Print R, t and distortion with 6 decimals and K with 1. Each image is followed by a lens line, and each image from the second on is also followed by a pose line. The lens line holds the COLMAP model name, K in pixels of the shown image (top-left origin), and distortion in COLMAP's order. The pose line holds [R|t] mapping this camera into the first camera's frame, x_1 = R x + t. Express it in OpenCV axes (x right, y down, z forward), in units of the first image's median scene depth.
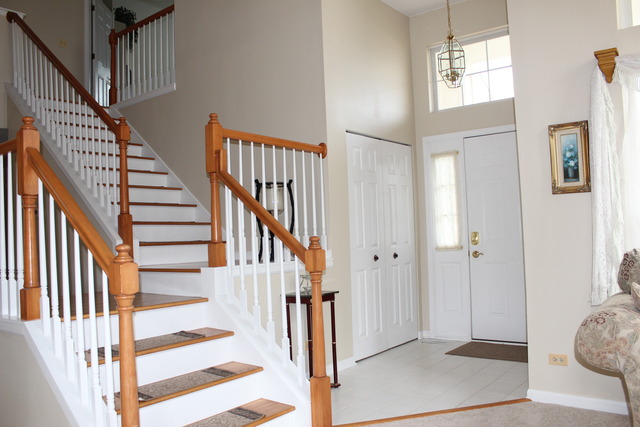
lens RADIAL K [[544.5, 0, 320.1], [0, 544.5, 213.2], [0, 0, 1]] dist [-0.142463, 0.126351]
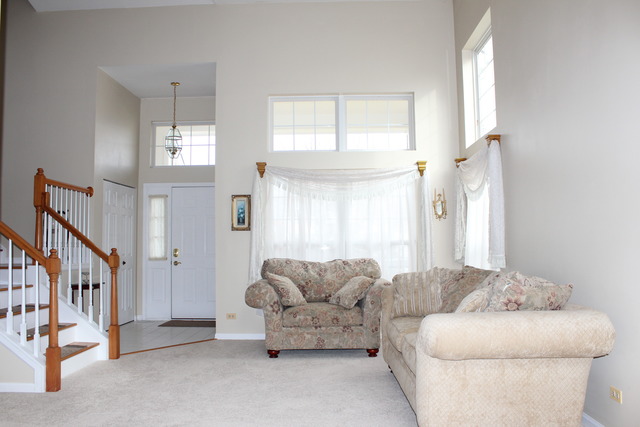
lens RADIAL K [[544.5, 0, 320.6], [0, 544.5, 213.3], [0, 0, 1]] dist [-0.142463, 0.126351]
pose [[0.805036, 0.066558, 0.589480, -0.468786], [-0.046908, 0.997717, -0.048592, -0.018069], [-0.591369, 0.011467, 0.806320, -0.782176]]
